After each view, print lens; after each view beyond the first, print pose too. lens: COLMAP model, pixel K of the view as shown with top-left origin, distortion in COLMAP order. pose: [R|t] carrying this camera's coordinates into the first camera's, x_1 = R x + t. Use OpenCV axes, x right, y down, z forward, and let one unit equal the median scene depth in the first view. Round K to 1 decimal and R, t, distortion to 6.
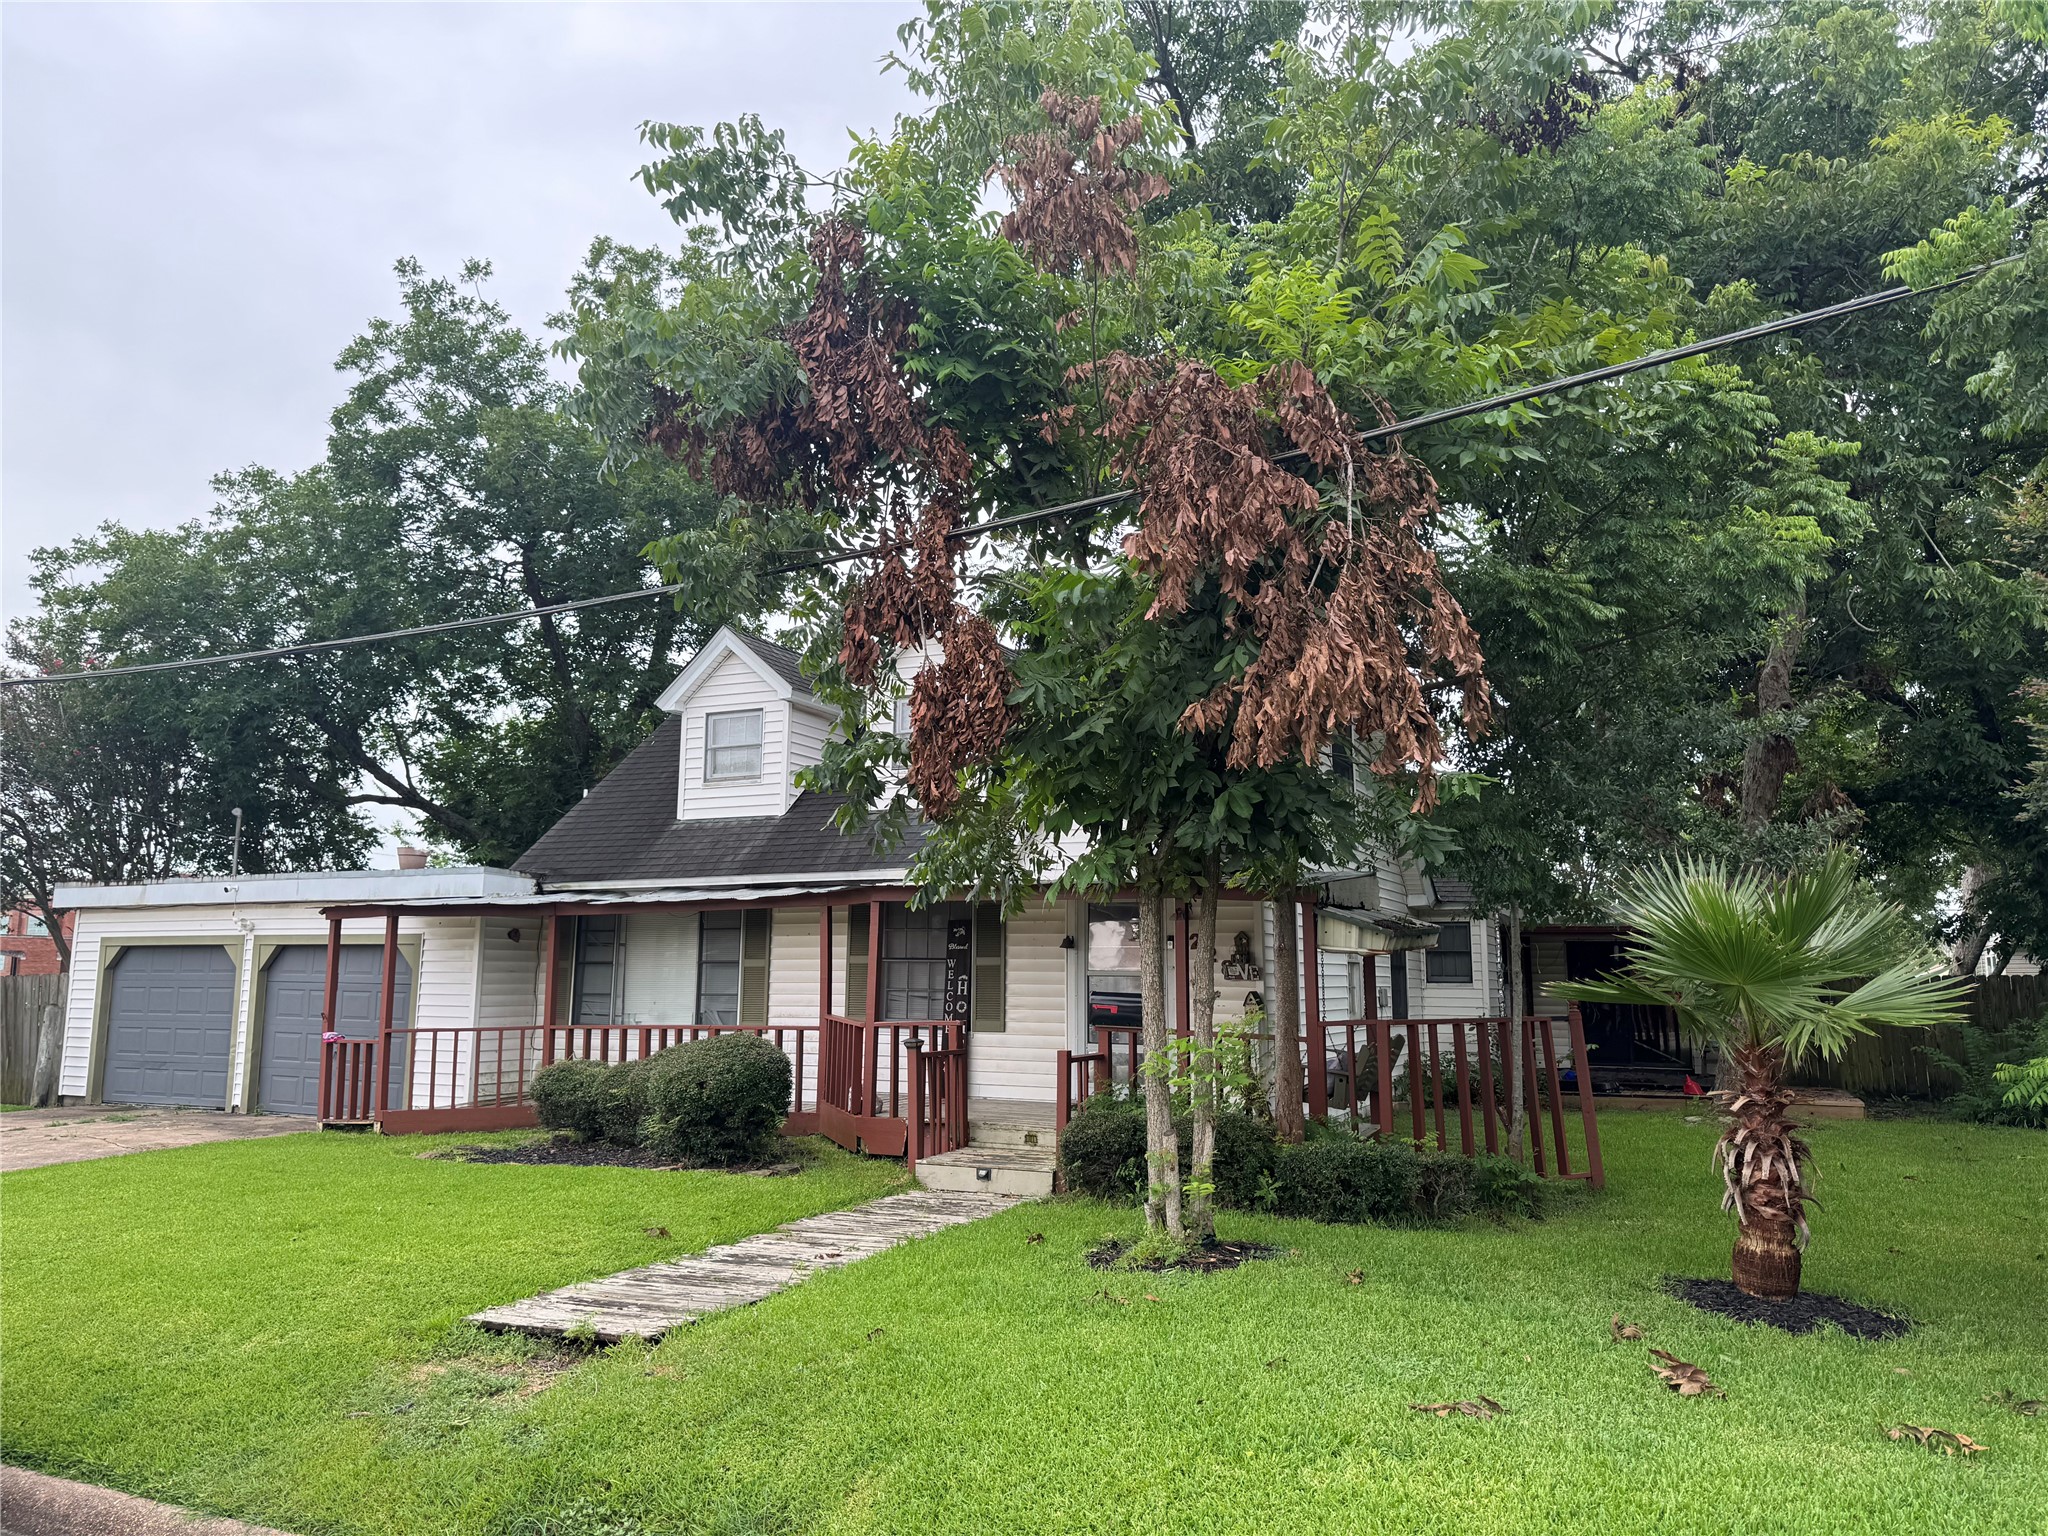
lens RADIAL K [[1439.5, 0, 1024.0], [0, 1439.5, 768.0], [0, 0, 1]] dist [0.051496, -0.056847]
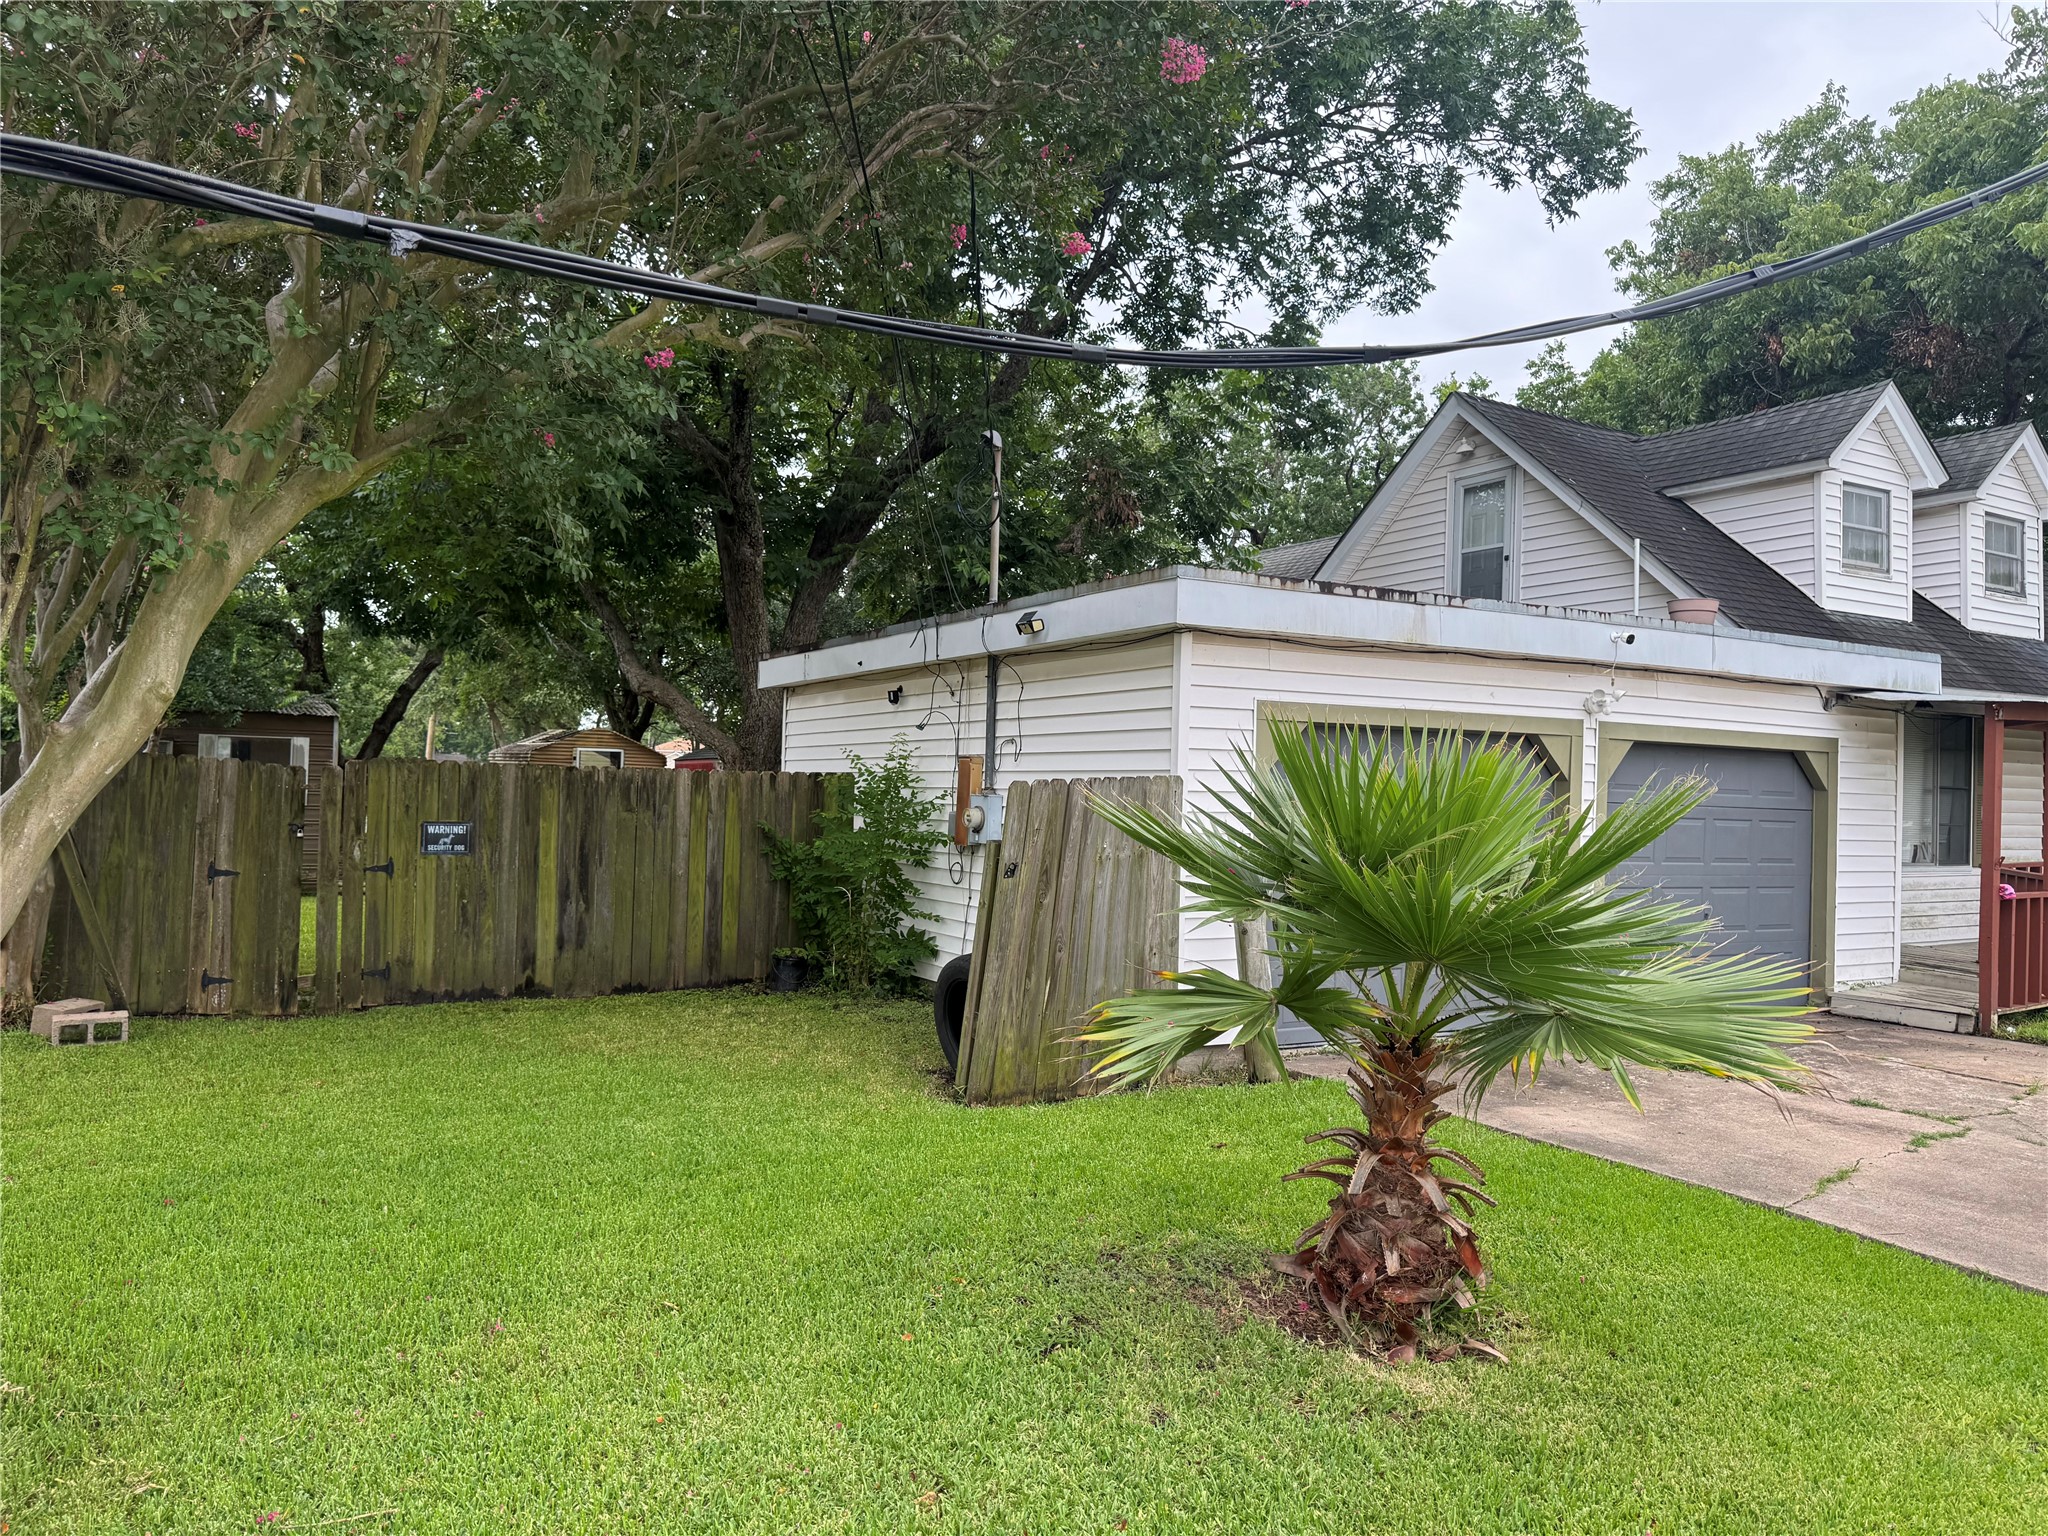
lens RADIAL K [[1443.7, 0, 1024.0], [0, 1443.7, 768.0], [0, 0, 1]] dist [0.001373, -0.003102]
pose [[0.579084, 0.023125, 0.814940, -1.145355], [-0.136918, 0.988159, 0.069251, 0.127366], [-0.803688, -0.151682, 0.575394, 0.872977]]
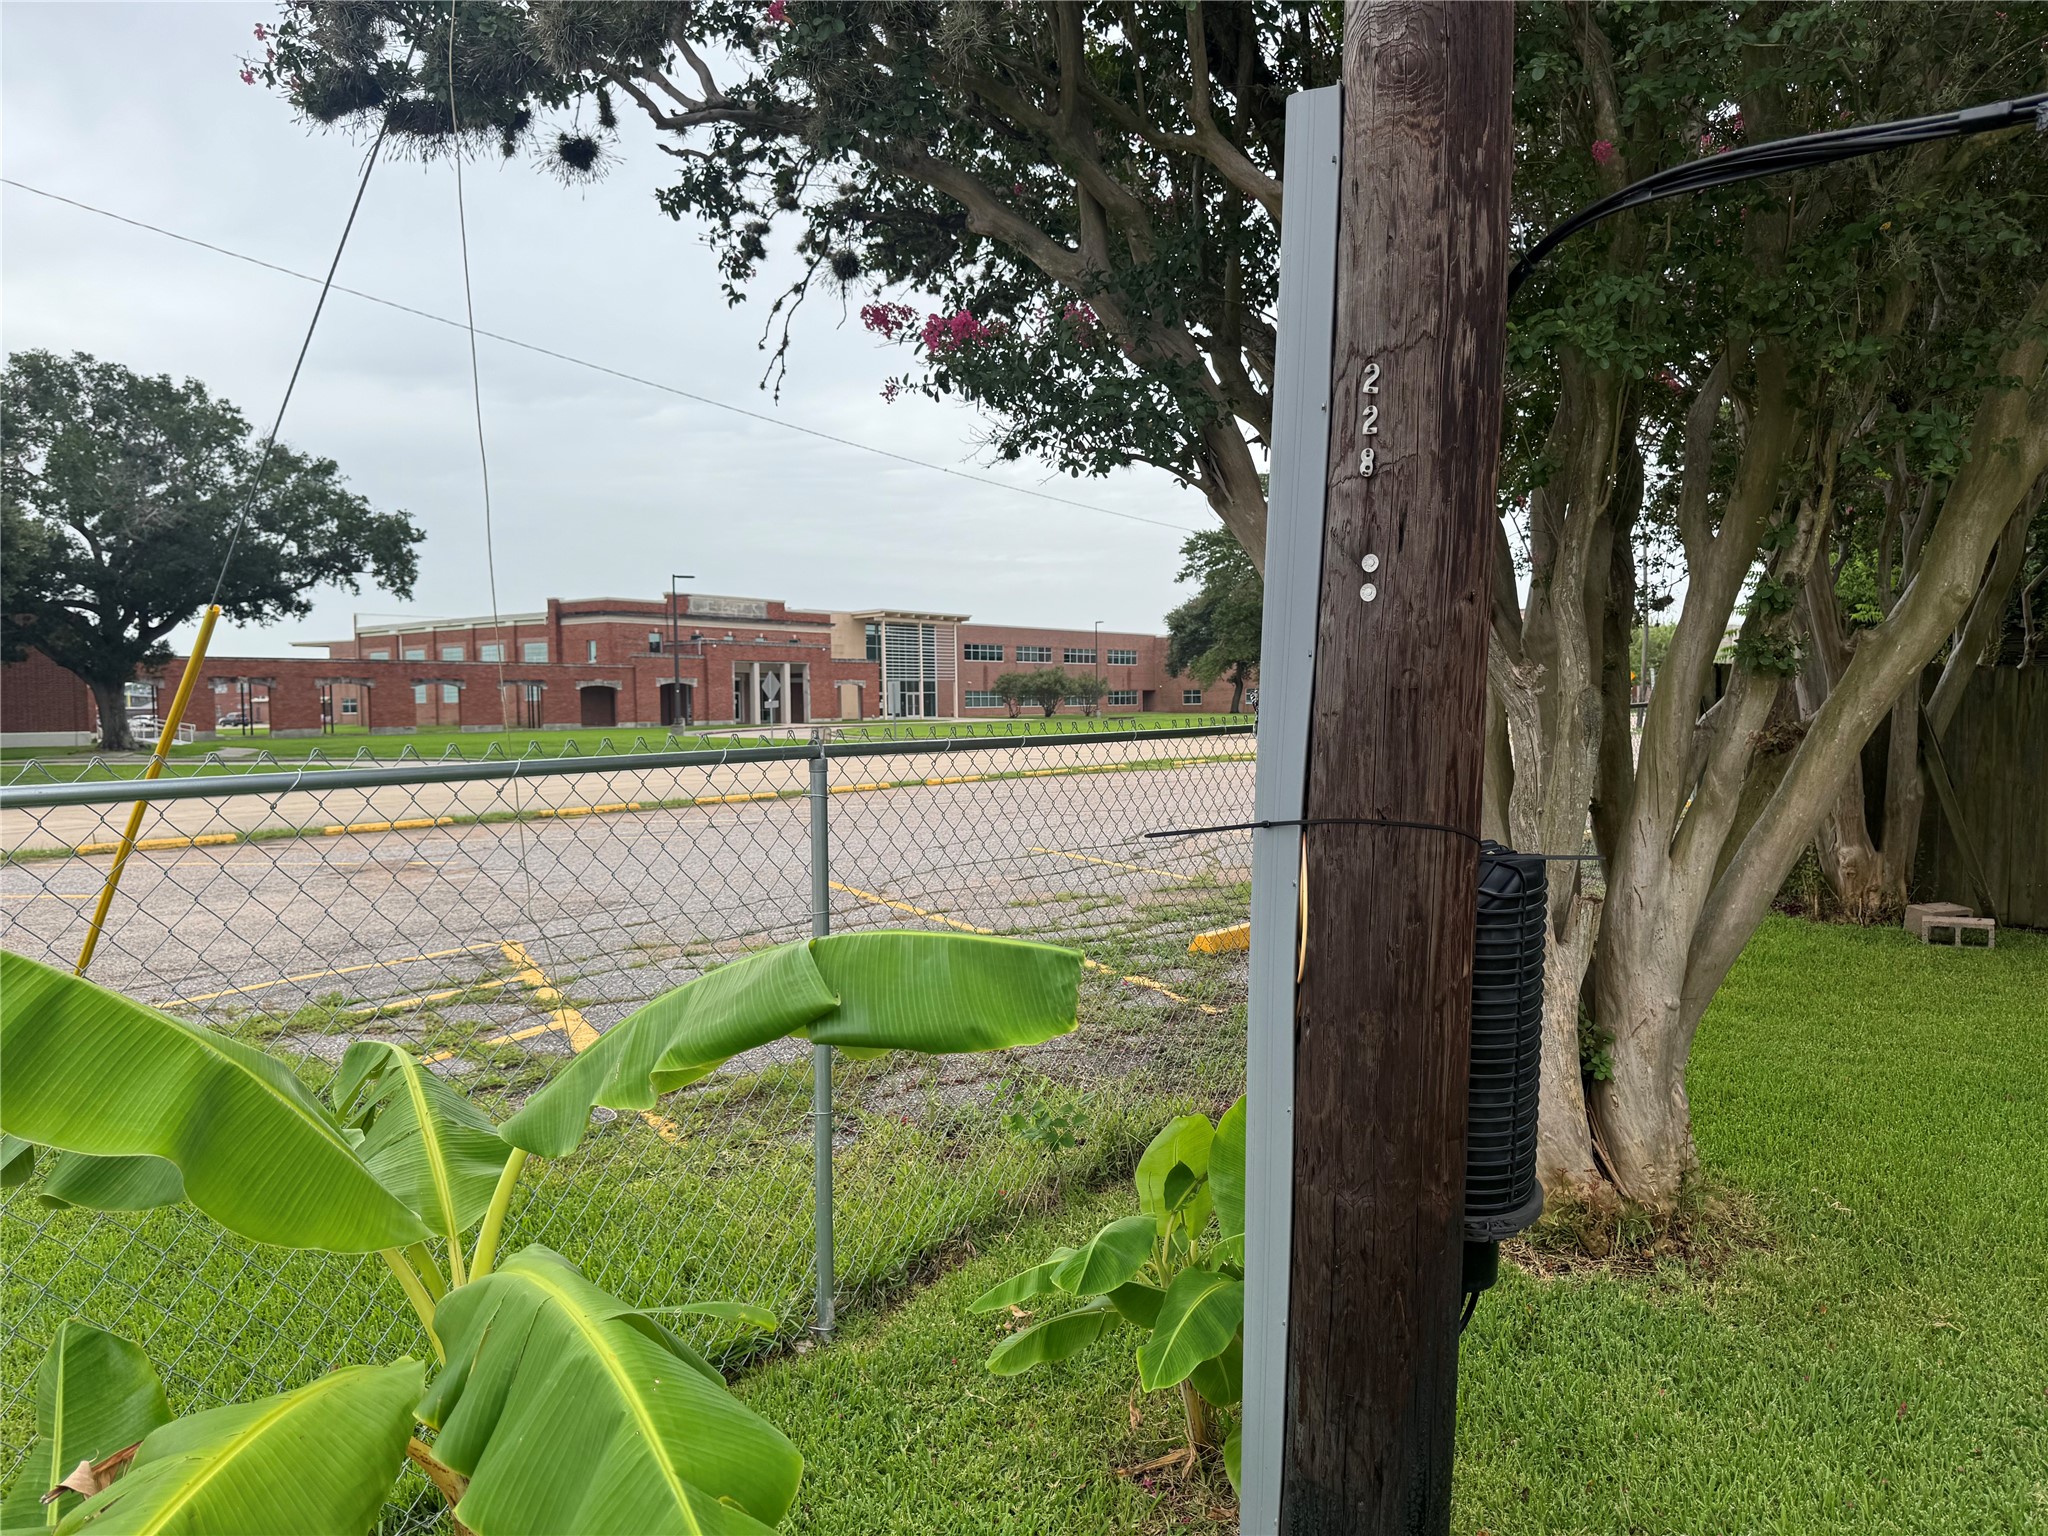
lens RADIAL K [[1377.0, 0, 1024.0], [0, 1377.0, 768.0], [0, 0, 1]] dist [0.009545, -0.038069]
pose [[0.976696, -0.011066, -0.214342, -1.116528], [0.052107, 0.981017, 0.186789, 0.129988], [0.208206, -0.193605, 0.958732, 0.774177]]
